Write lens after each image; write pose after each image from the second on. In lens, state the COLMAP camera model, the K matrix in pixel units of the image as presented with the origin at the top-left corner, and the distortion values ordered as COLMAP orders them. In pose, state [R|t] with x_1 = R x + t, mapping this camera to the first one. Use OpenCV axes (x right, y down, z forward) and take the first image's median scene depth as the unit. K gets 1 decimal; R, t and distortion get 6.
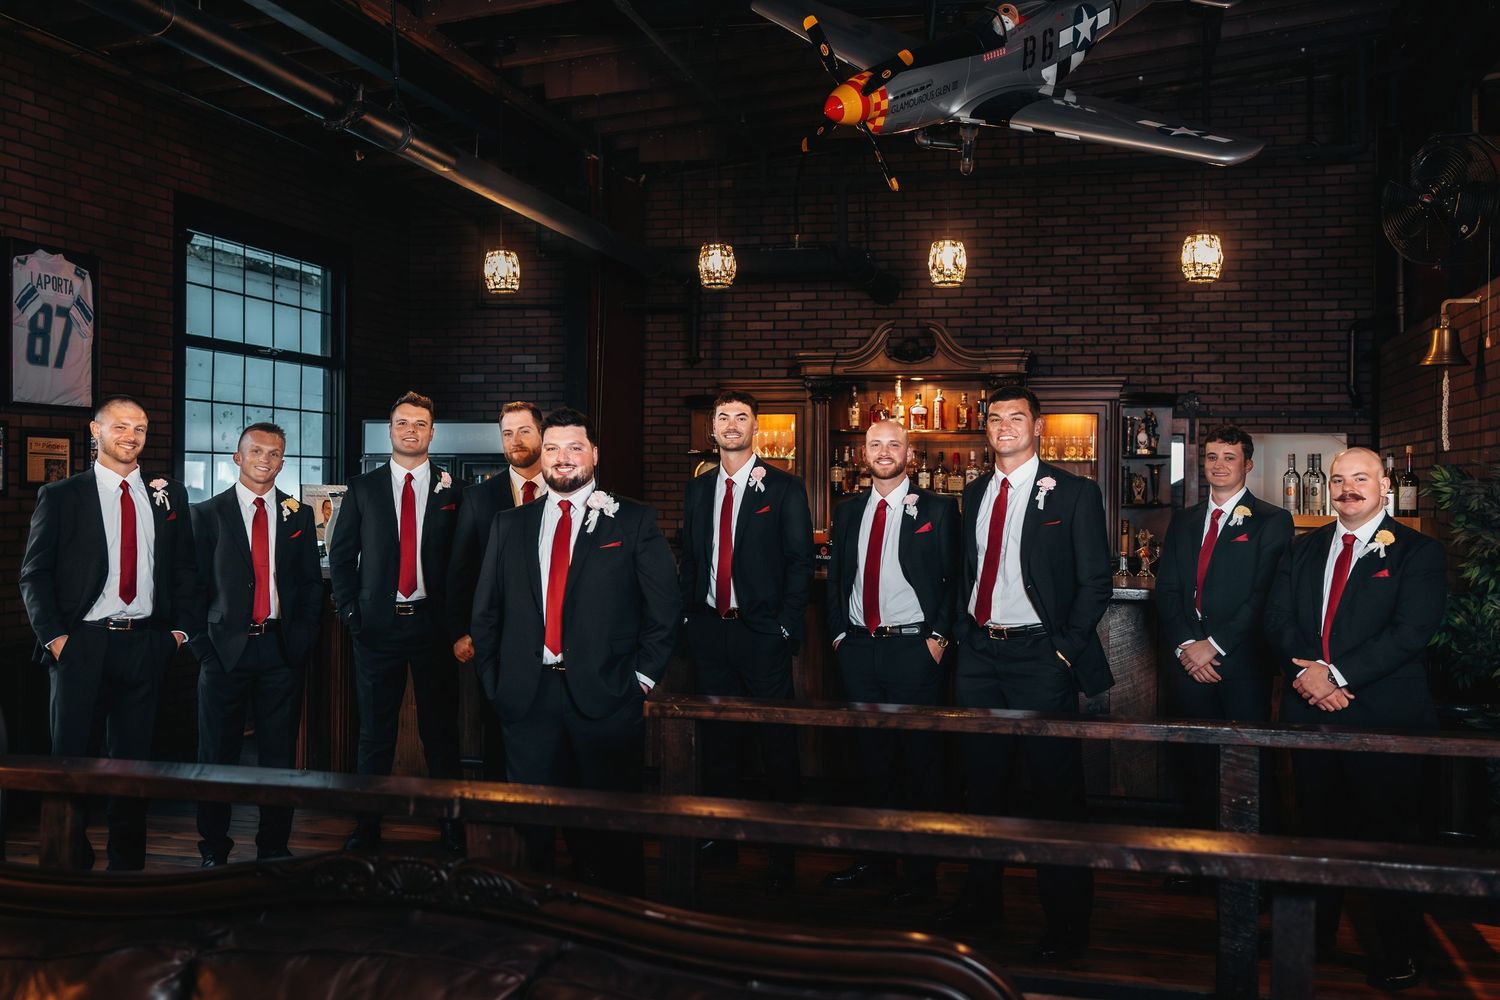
lens RADIAL K [[1474.4, 0, 750.0], [0, 1474.4, 500.0], [0, 0, 1]] dist [0.012357, -0.008130]
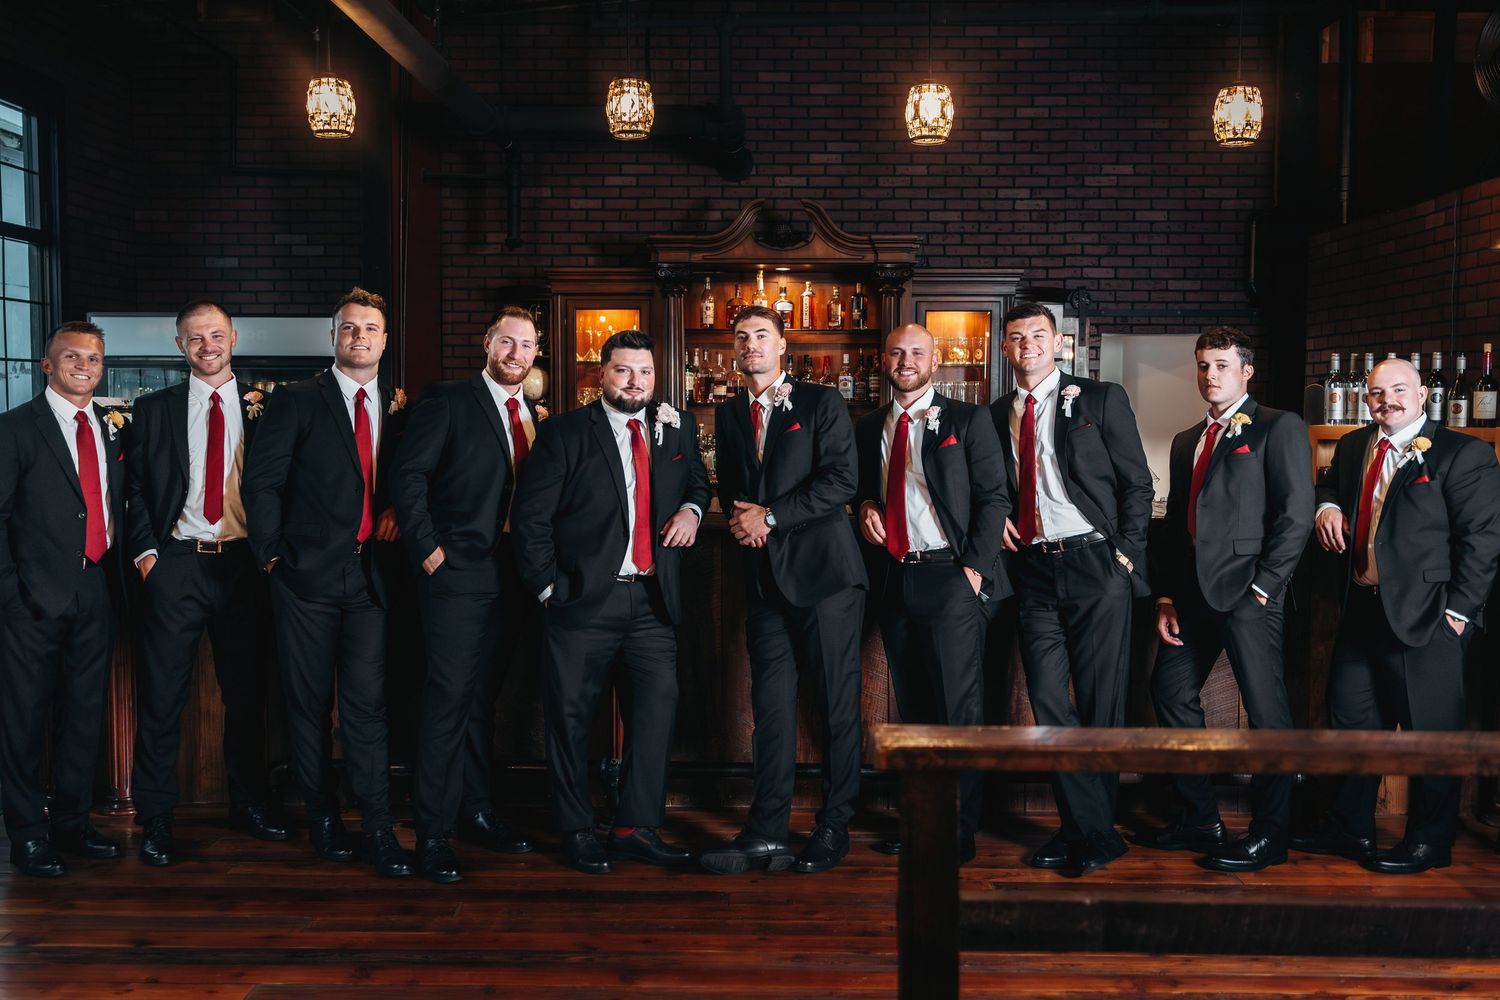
lens RADIAL K [[1474.4, 0, 750.0], [0, 1474.4, 500.0], [0, 0, 1]] dist [0.012357, -0.008130]
pose [[0.974619, -0.020910, 0.222892, -0.099607], [0.007171, 0.998034, 0.062271, -0.001757], [-0.223755, -0.059092, 0.972852, 0.163707]]
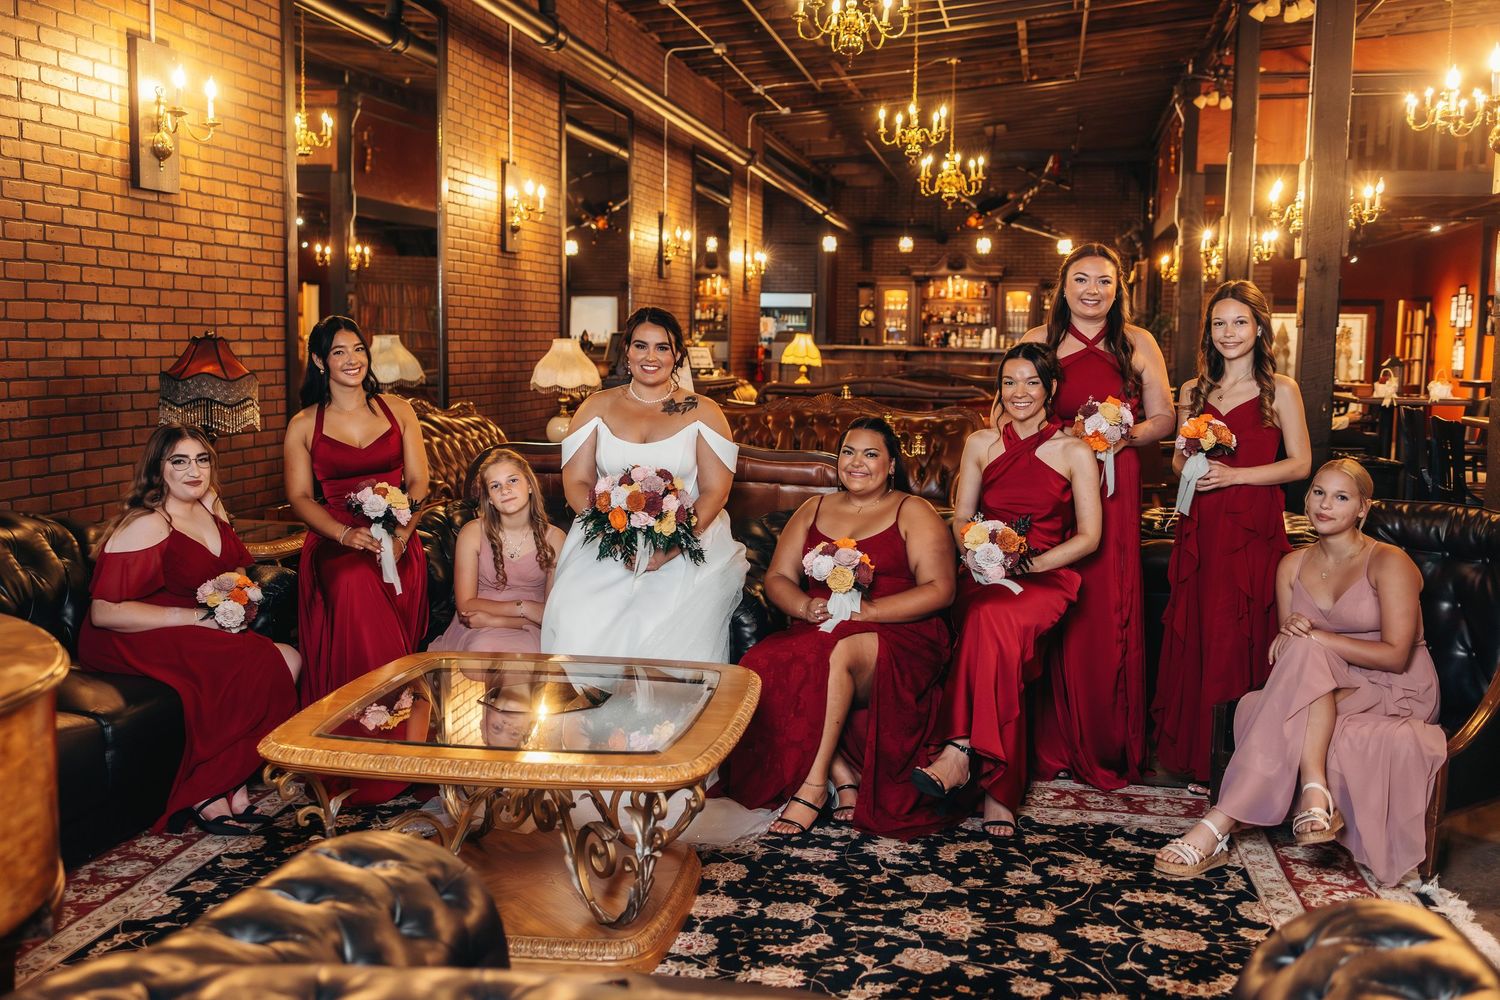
lens RADIAL K [[1486.5, 0, 750.0], [0, 1486.5, 500.0], [0, 0, 1]] dist [0.010133, -0.021346]
pose [[0.998657, 0.000954, 0.051803, -0.359594], [-0.006314, 0.994619, 0.103403, 0.033435], [-0.051426, -0.103592, 0.993290, -1.478015]]
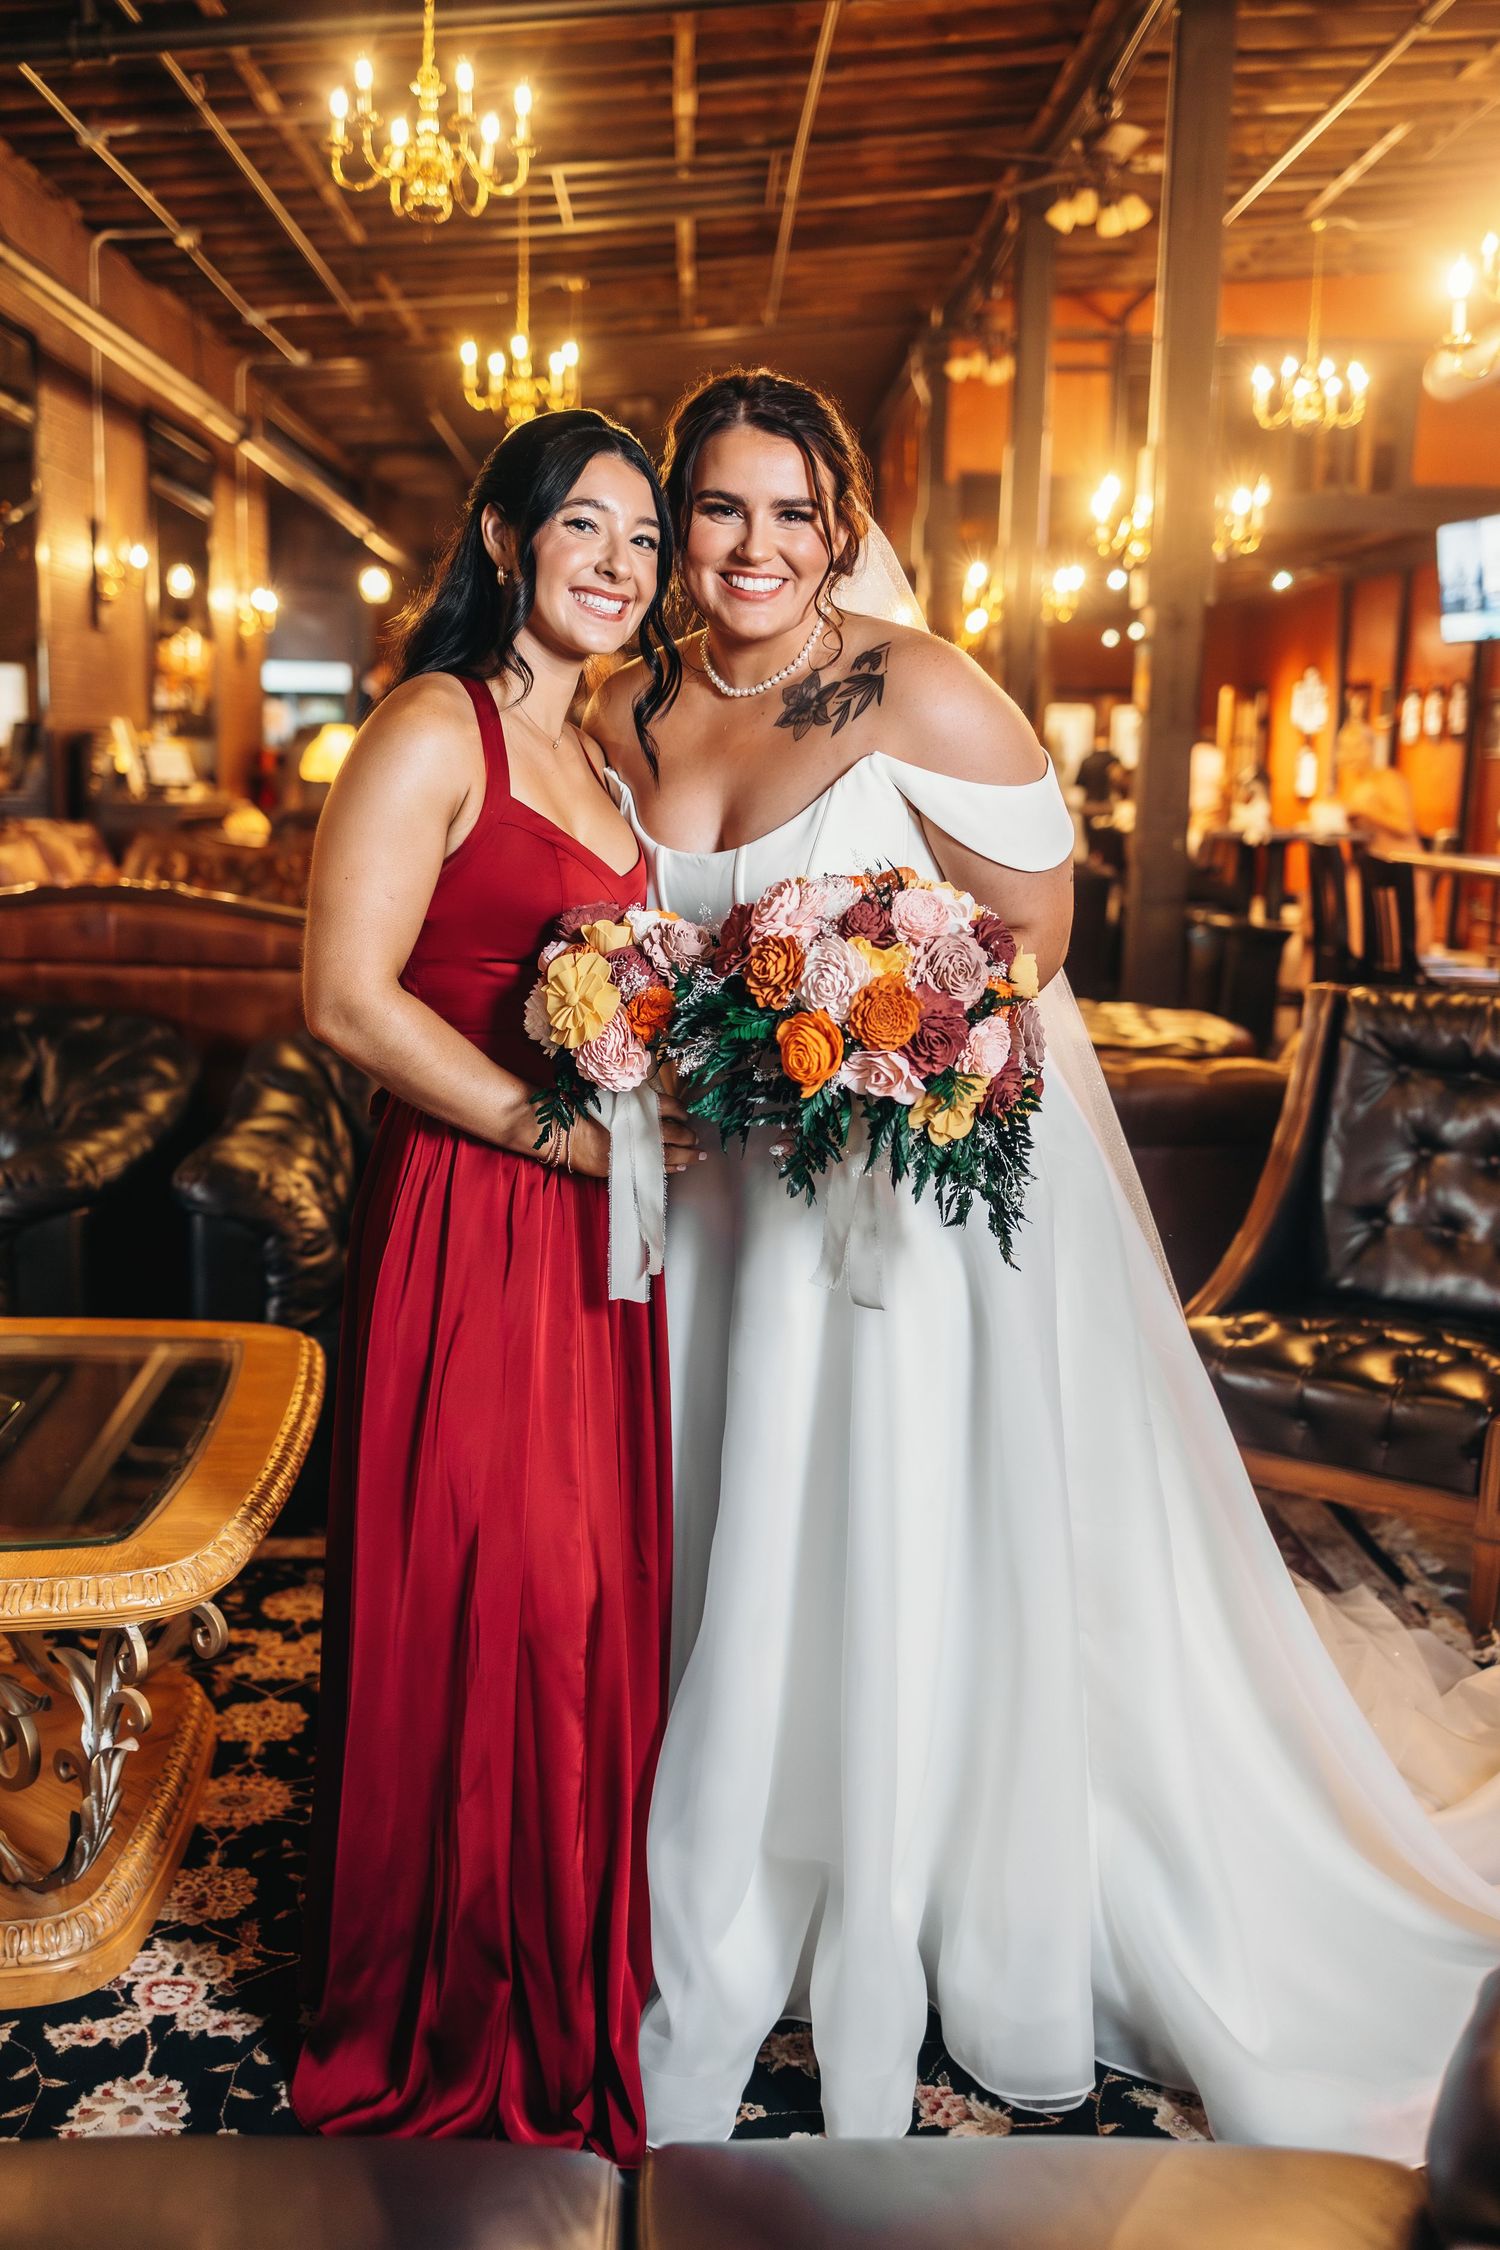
lens RADIAL K [[2229.7, 0, 750.0], [0, 2229.7, 1125.0], [0, 0, 1]] dist [0.010133, -0.021346]
pose [[0.963339, -0.030910, 0.266500, -0.360473], [-0.012962, 0.986818, 0.161311, 0.039598], [-0.267973, -0.158852, 0.950240, -1.391978]]
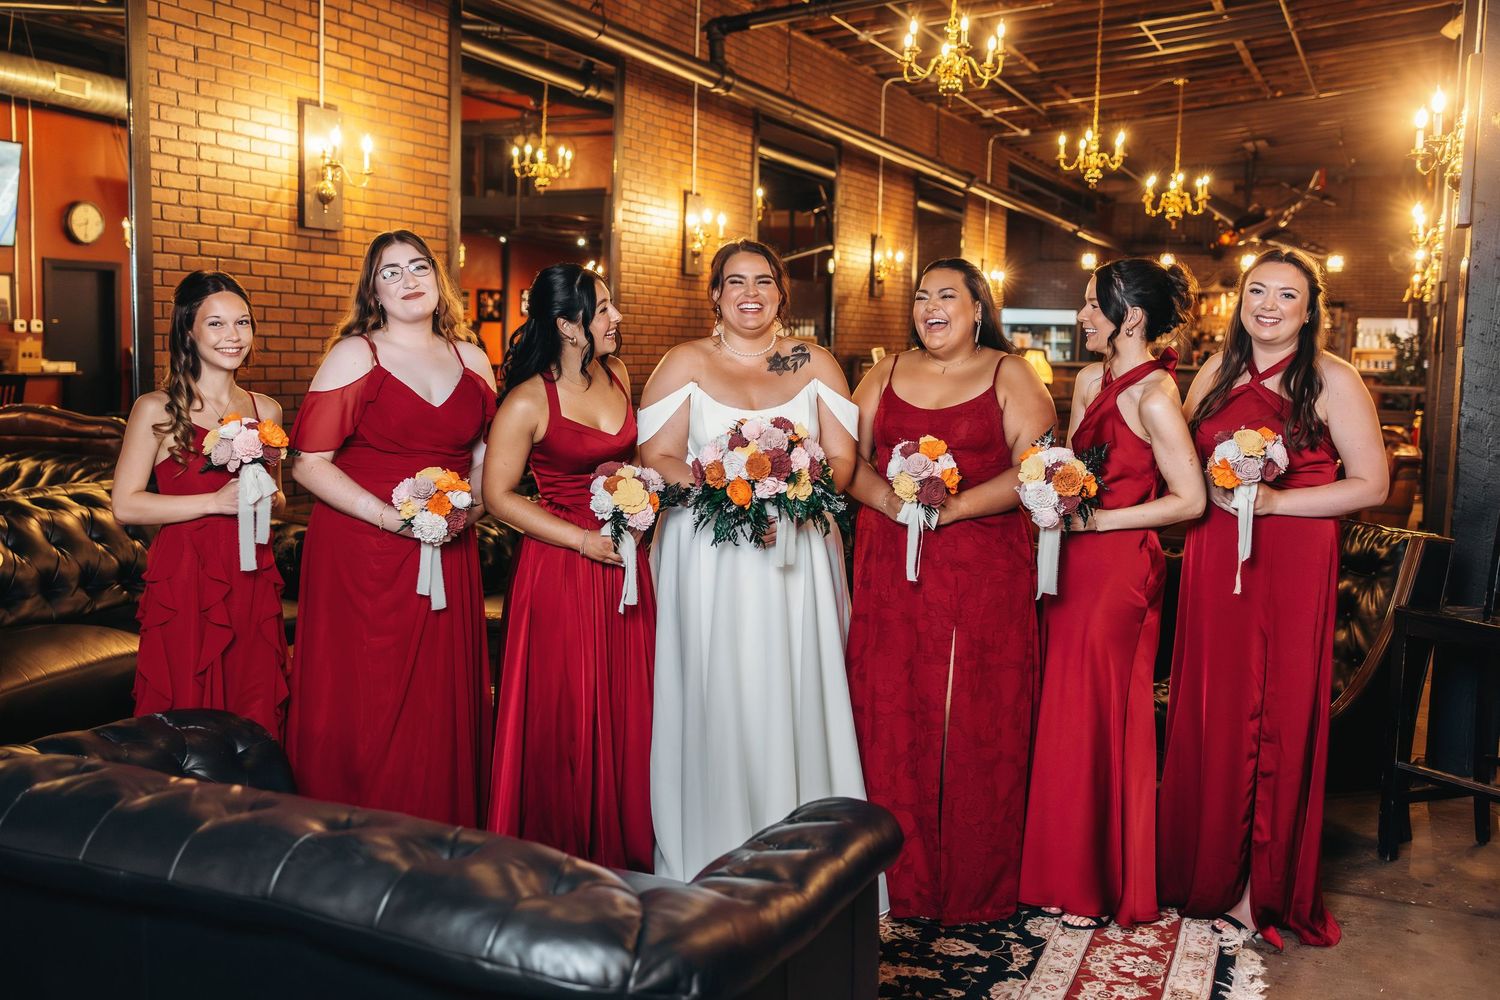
lens RADIAL K [[1486.5, 0, 750.0], [0, 1486.5, 500.0], [0, 0, 1]] dist [0.010133, -0.021346]
pose [[0.984788, 0.033850, -0.170433, -0.234605], [-0.017481, 0.995165, 0.096646, 0.031060], [0.172880, -0.092196, 0.980618, -1.545958]]
